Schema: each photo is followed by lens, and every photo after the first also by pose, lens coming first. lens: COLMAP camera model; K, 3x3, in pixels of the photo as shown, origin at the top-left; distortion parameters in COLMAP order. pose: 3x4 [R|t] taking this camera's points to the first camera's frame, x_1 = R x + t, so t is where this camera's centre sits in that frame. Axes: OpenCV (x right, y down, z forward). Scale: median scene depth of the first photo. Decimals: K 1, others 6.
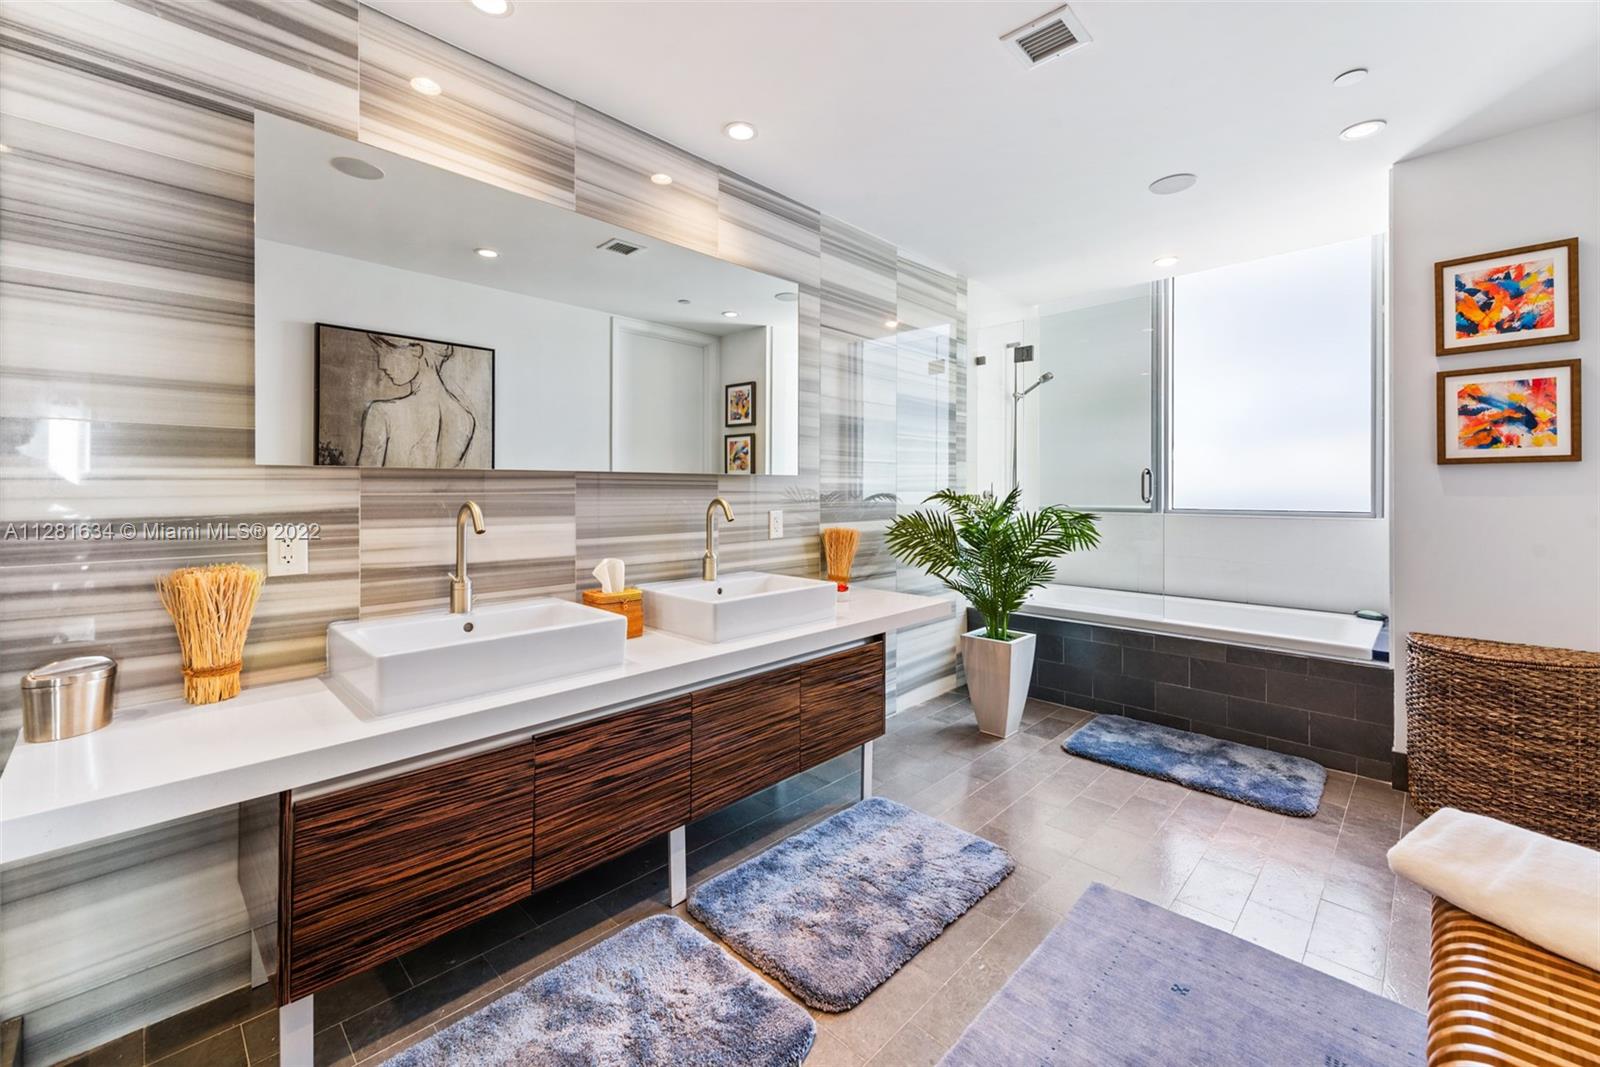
lens RADIAL K [[652.1, 0, 784.4], [0, 652.1, 490.8], [0, 0, 1]] dist [0.010858, -0.001365]
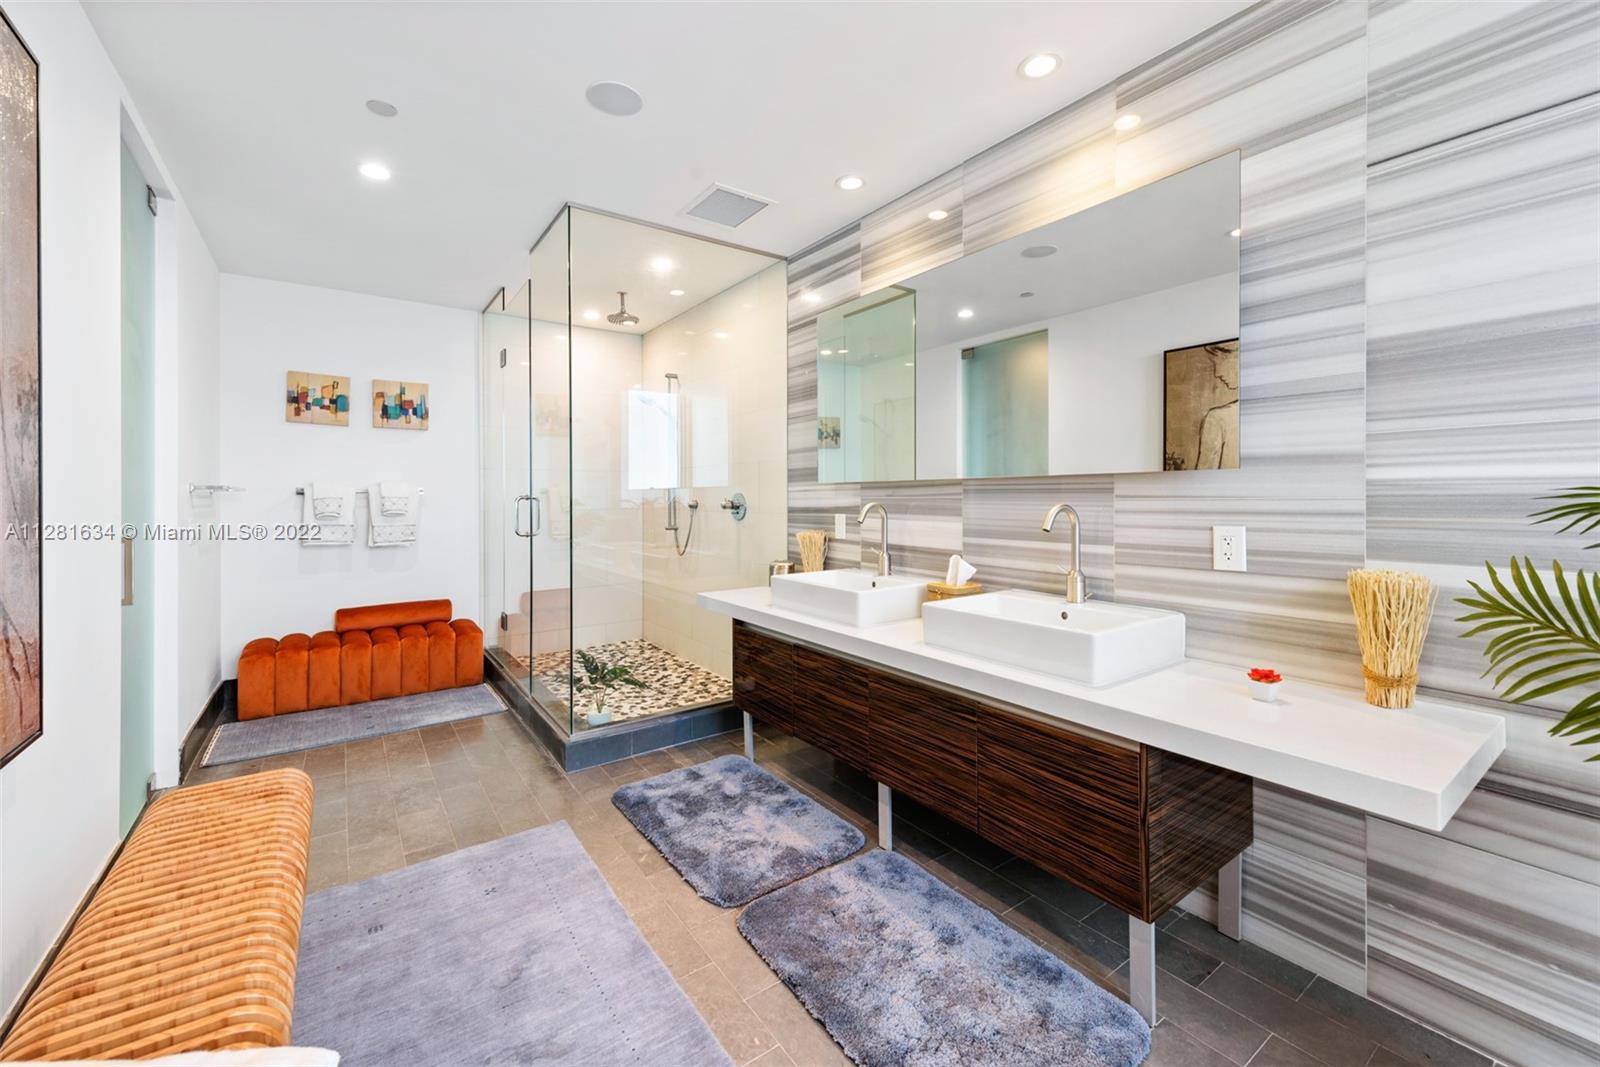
lens RADIAL K [[652.1, 0, 809.4], [0, 652.1, 491.1], [0, 0, 1]] dist [0.010858, -0.001365]
pose [[-0.168940, -0.006527, -0.985605, 0.875607], [0.003336, 0.999969, -0.007194, -0.000245], [0.985621, -0.004503, -0.168913, 0.923125]]
